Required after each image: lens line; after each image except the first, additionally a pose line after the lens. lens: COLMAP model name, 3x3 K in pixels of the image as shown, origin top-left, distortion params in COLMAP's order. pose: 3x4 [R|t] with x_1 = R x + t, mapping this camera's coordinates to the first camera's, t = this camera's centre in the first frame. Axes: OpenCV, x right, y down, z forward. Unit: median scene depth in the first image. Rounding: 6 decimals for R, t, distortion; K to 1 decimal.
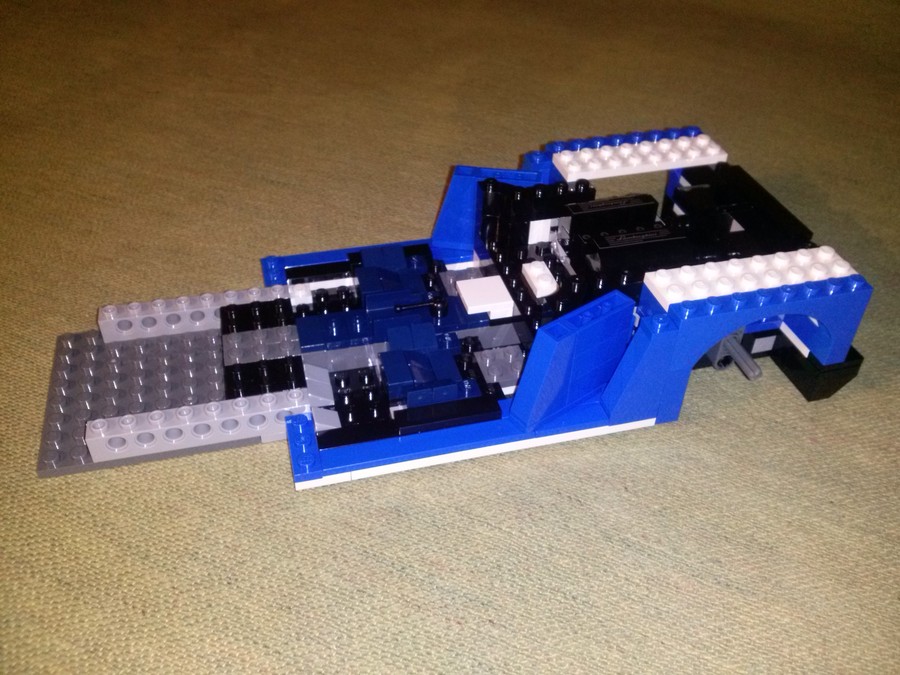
lens RADIAL K [[827.6, 0, 462.9], [0, 827.6, 339.2], [0, 0, 1]] dist [0.026510, -0.166999]
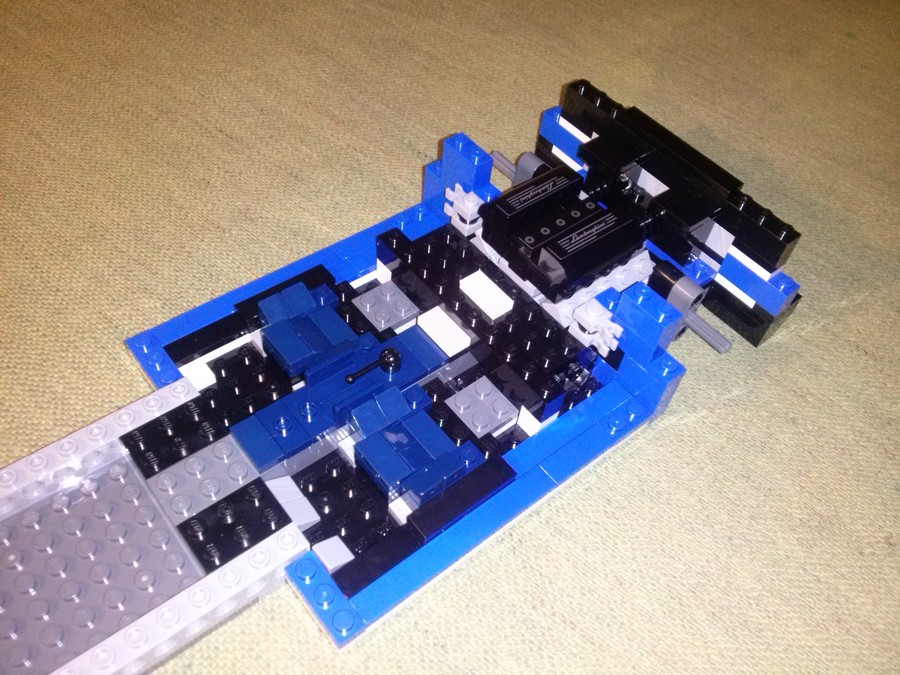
lens RADIAL K [[817.7, 0, 451.8], [0, 817.7, 317.9], [0, 0, 1]] dist [0.051557, -0.236871]
pose [[0.909545, -0.272560, 0.313750, -0.251143], [0.198697, 0.948234, 0.247734, -0.310320], [-0.365031, -0.162984, 0.916618, 0.238718]]
